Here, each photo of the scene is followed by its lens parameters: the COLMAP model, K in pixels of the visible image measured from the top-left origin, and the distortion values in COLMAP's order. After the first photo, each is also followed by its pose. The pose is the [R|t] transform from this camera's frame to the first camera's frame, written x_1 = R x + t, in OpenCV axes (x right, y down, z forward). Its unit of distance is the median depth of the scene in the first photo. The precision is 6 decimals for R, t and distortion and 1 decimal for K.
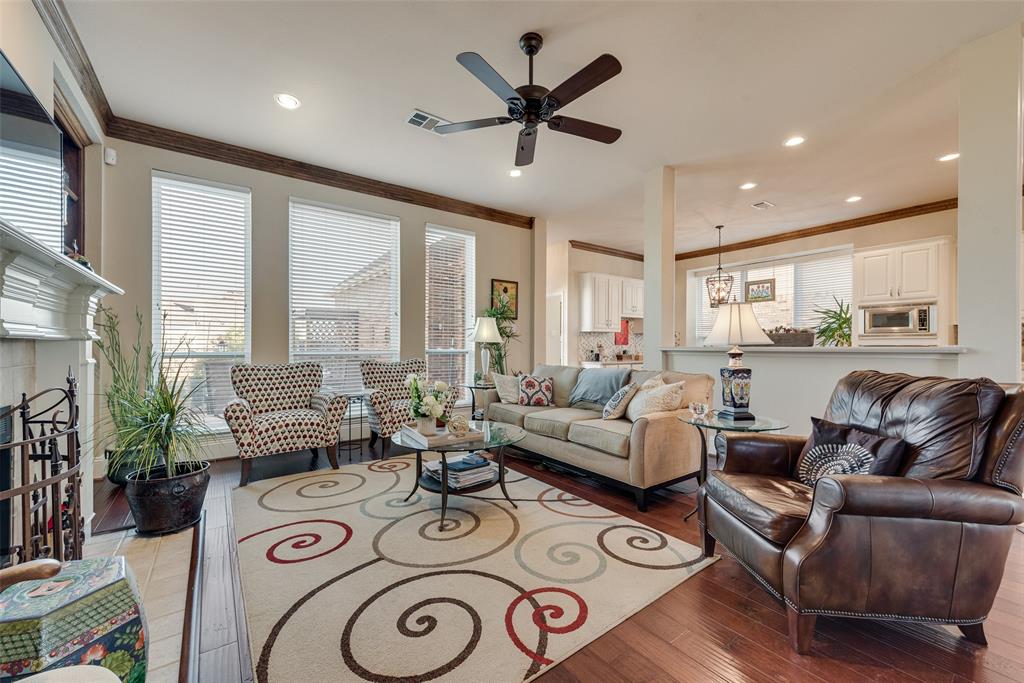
lens RADIAL K [[401.8, 0, 512.1], [0, 401.8, 345.3], [0, 0, 1]] dist [0.014202, -0.002628]
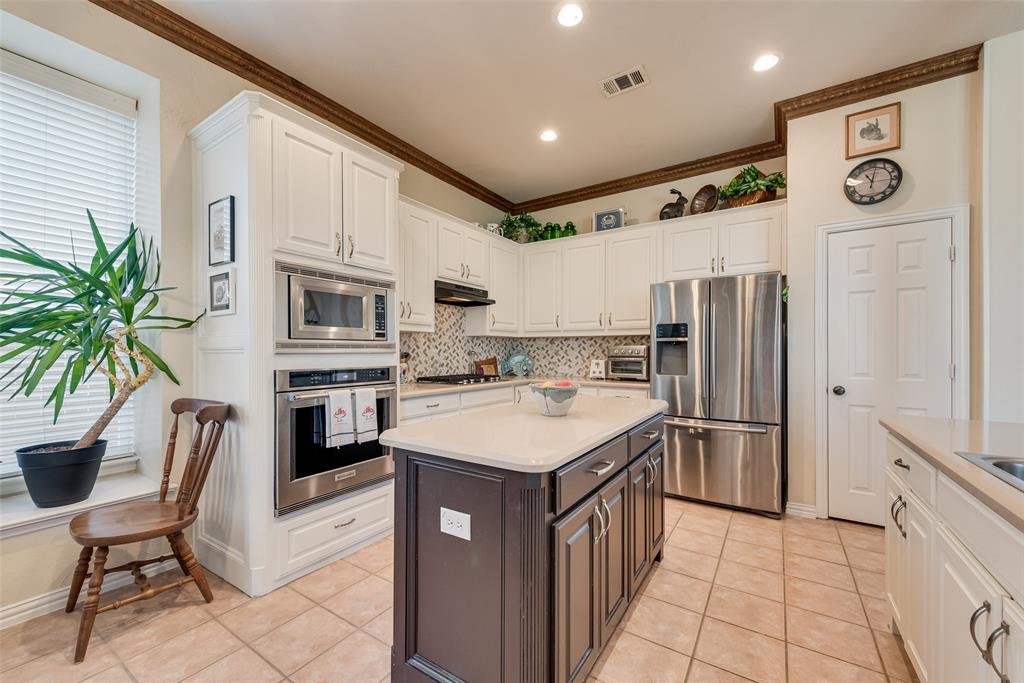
lens RADIAL K [[404.5, 0, 513.2], [0, 404.5, 350.9], [0, 0, 1]] dist [0.010875, -0.000662]
pose [[-0.347750, -0.000690, 0.937587, 0.604988], [-0.001132, 0.999999, 0.000316, -0.024865], [-0.937587, -0.000952, -0.347751, 1.261086]]
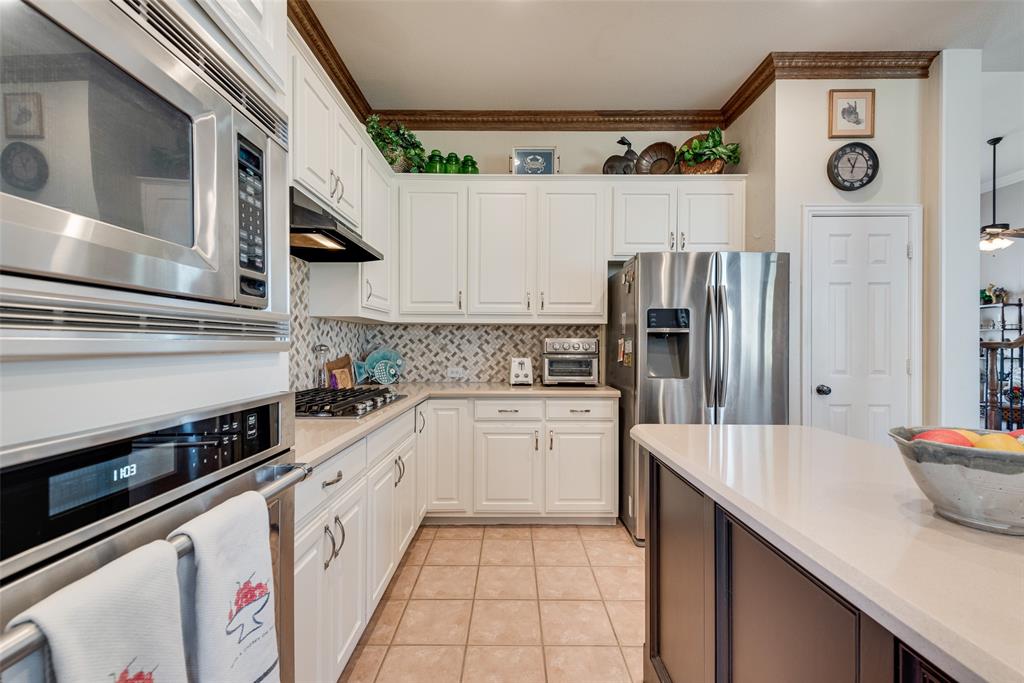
lens RADIAL K [[418.4, 0, 510.6], [0, 418.4, 345.5], [0, 0, 1]] dist [0.011418, -0.000011]
pose [[-0.804355, -0.004940, 0.594128, 1.060384], [-0.005298, 0.999985, 0.001142, -0.024886], [-0.594125, -0.002229, -0.804369, 1.313496]]
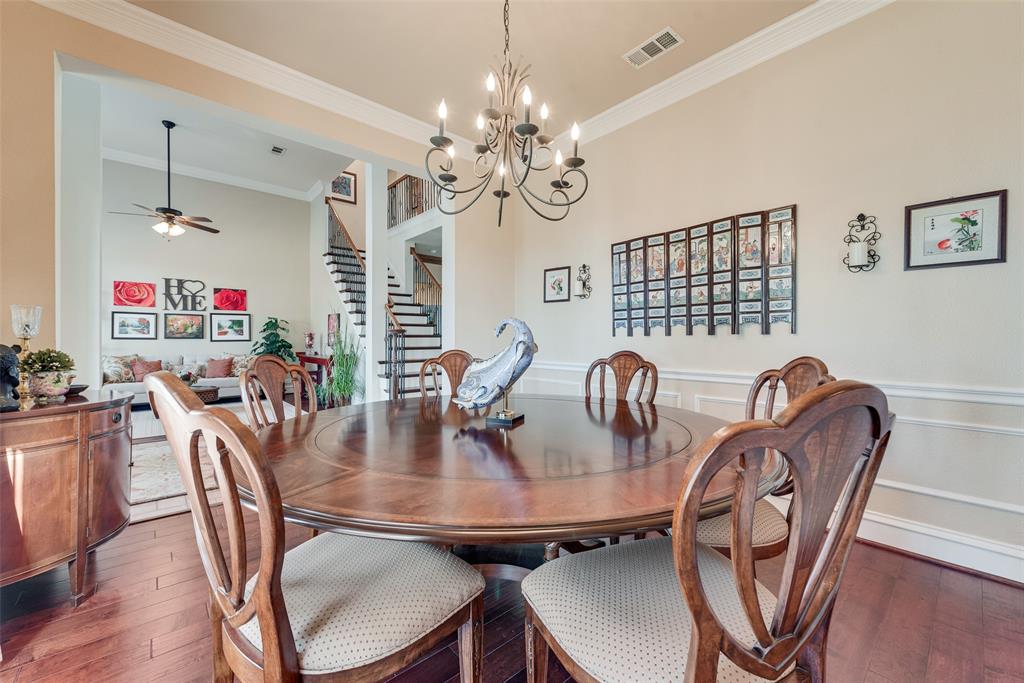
lens RADIAL K [[418.4, 0, 510.6], [0, 418.4, 345.5], [0, 0, 1]] dist [0.011418, -0.000011]
pose [[0.066737, 0.012373, -0.997694, 2.131982], [0.001840, 0.999920, 0.012524, -0.001687], [0.997769, -0.002671, 0.066709, 0.175190]]
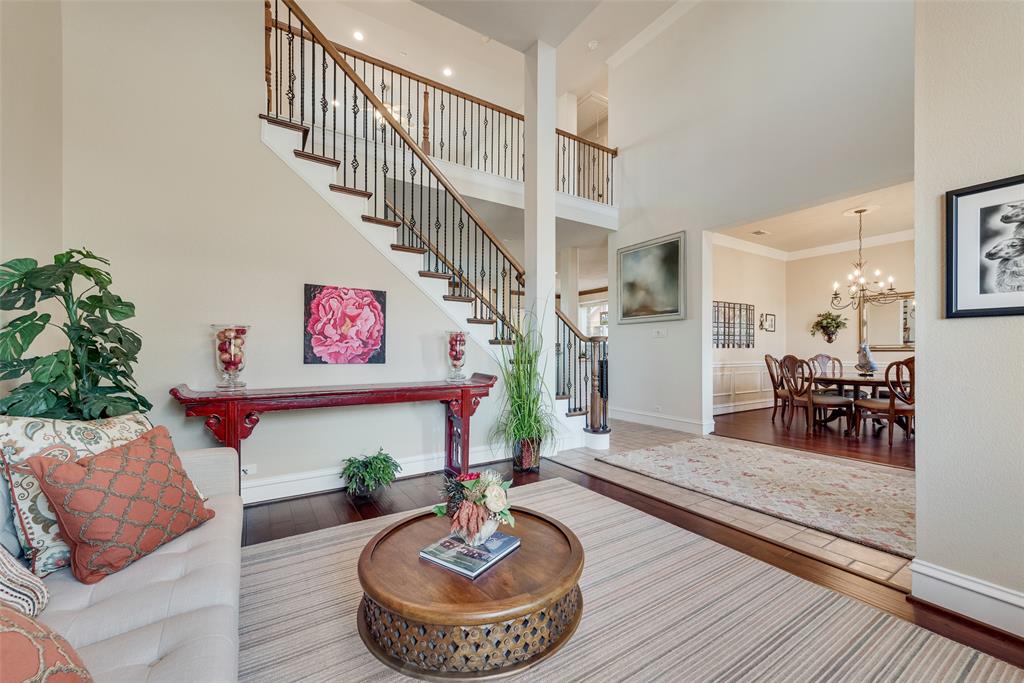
lens RADIAL K [[404.5, 0, 513.2], [0, 404.5, 350.9], [0, 0, 1]] dist [0.010875, -0.000662]
pose [[0.997858, 0.000160, -0.065422, 0.593772], [-0.000250, 0.999999, -0.001380, 0.005092], [0.065421, 0.001393, 0.997857, -1.236399]]
